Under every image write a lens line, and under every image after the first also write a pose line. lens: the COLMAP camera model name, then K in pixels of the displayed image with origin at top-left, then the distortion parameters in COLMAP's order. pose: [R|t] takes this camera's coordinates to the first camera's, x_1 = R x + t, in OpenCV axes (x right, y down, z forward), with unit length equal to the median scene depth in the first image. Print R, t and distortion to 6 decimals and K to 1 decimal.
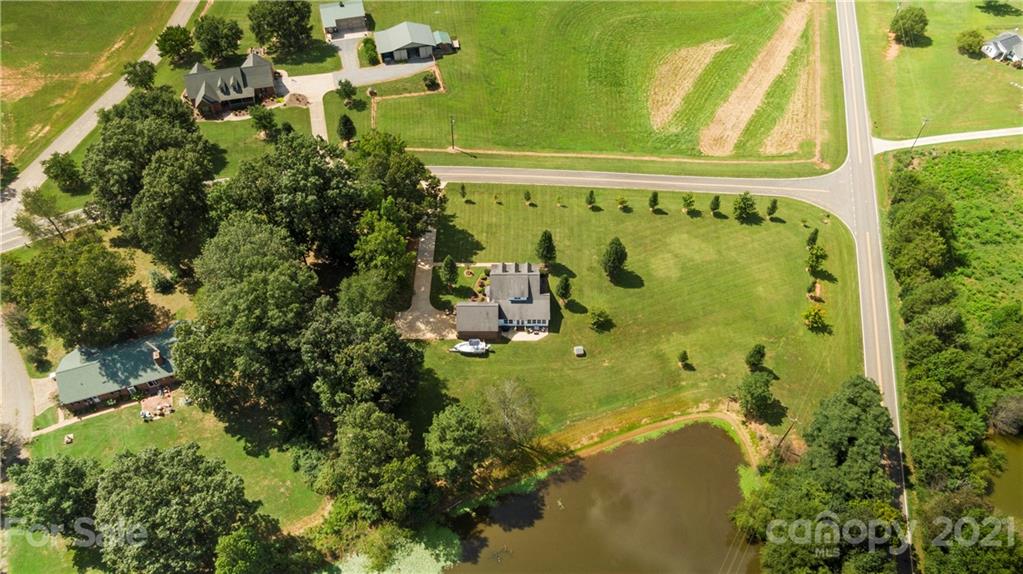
lens RADIAL K [[747.0, 0, 509.6], [0, 747.0, 288.9], [0, 0, 1]] dist [-0.003585, 0.006881]
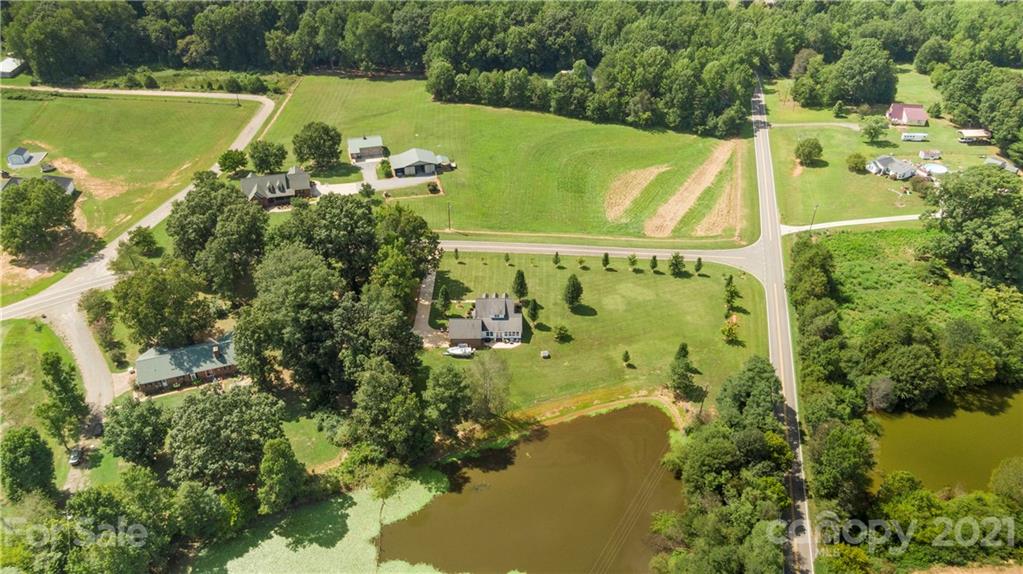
lens RADIAL K [[745.1, 0, 511.5], [0, 745.1, 287.0], [0, 0, 1]] dist [0.011556, -0.005418]
pose [[0.999984, -0.001537, 0.005524, 0.028850], [0.002913, 0.965999, -0.258531, 0.295817], [-0.004938, 0.258543, 0.965987, -0.254894]]
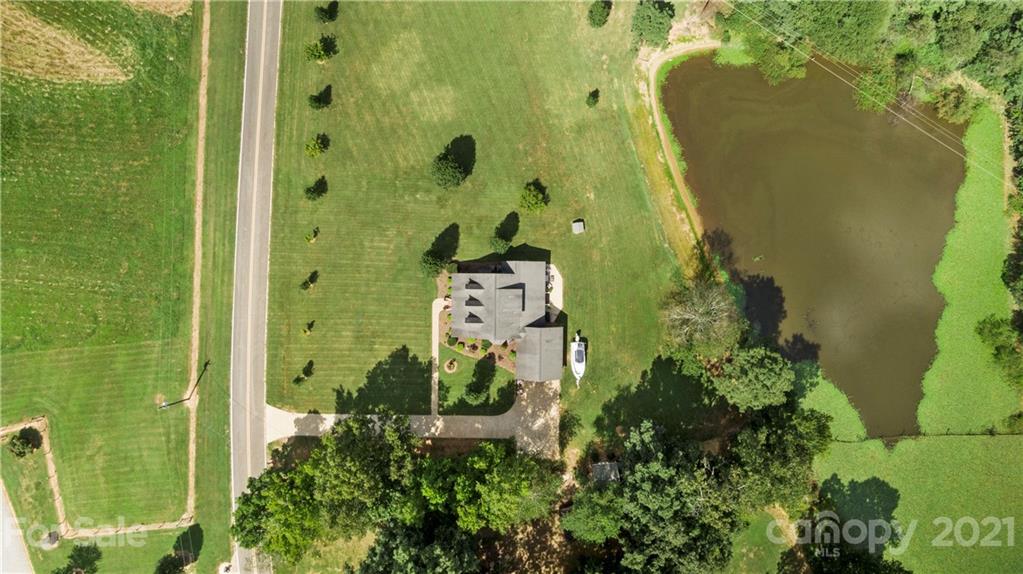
lens RADIAL K [[747.0, 0, 509.6], [0, 747.0, 288.9], [0, 0, 1]] dist [-0.003585, 0.006881]
pose [[0.001809, -0.999966, 0.008066, 0.018283], [0.764689, 0.006581, 0.644366, -0.492680], [-0.644397, 0.005002, 0.764675, 0.415911]]
